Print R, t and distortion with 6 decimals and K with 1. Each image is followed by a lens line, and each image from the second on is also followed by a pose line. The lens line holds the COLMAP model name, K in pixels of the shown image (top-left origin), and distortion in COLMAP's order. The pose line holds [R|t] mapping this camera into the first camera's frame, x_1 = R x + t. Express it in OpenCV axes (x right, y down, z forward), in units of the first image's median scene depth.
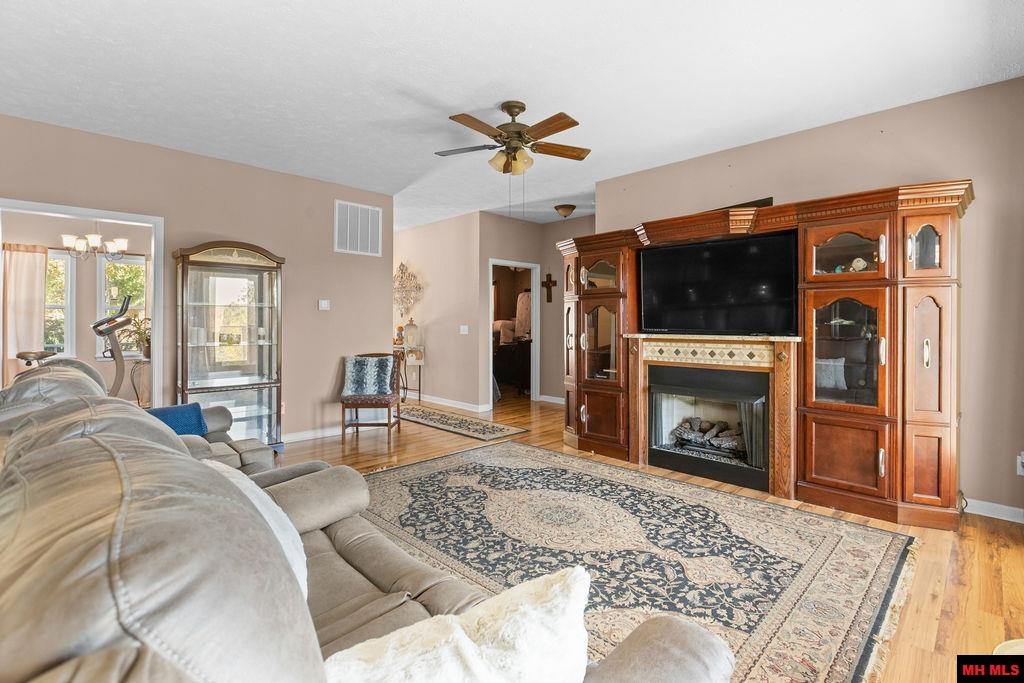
lens RADIAL K [[480.0, 0, 516.3], [0, 480.0, 338.3], [0, 0, 1]] dist [-0.001367, 0.000190]
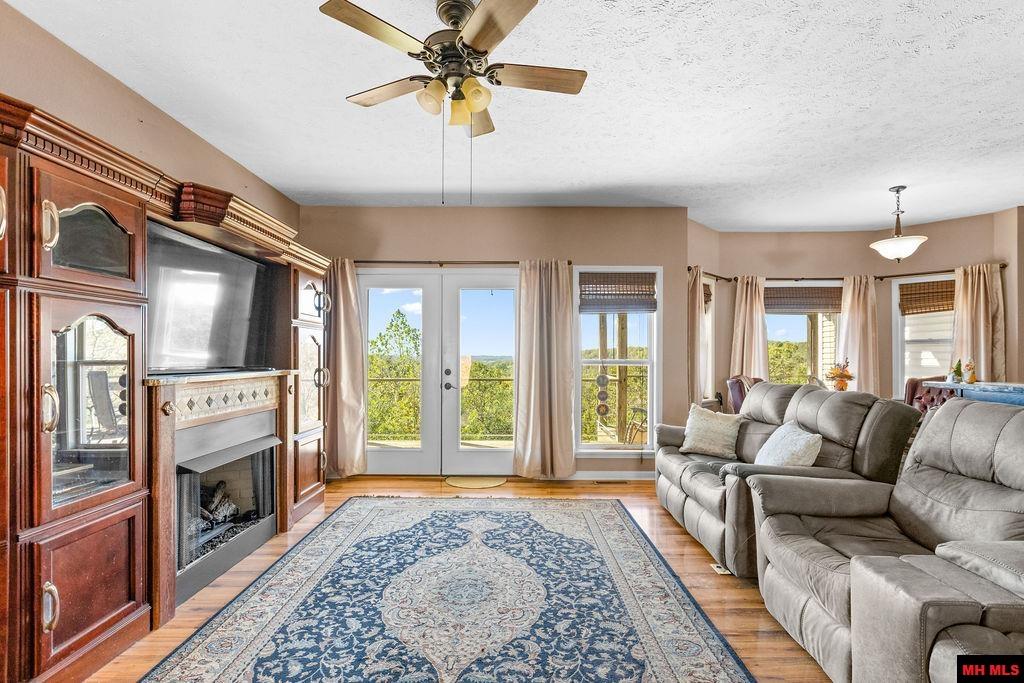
lens RADIAL K [[476.8, 0, 512.4], [0, 476.8, 355.2], [0, 0, 1]] dist [0.000487, -0.000613]
pose [[-0.702963, 0.001336, 0.711225, -0.581856], [0.020558, 0.999619, 0.018442, -0.053658], [-0.710929, 0.027585, -0.702723, 1.586262]]
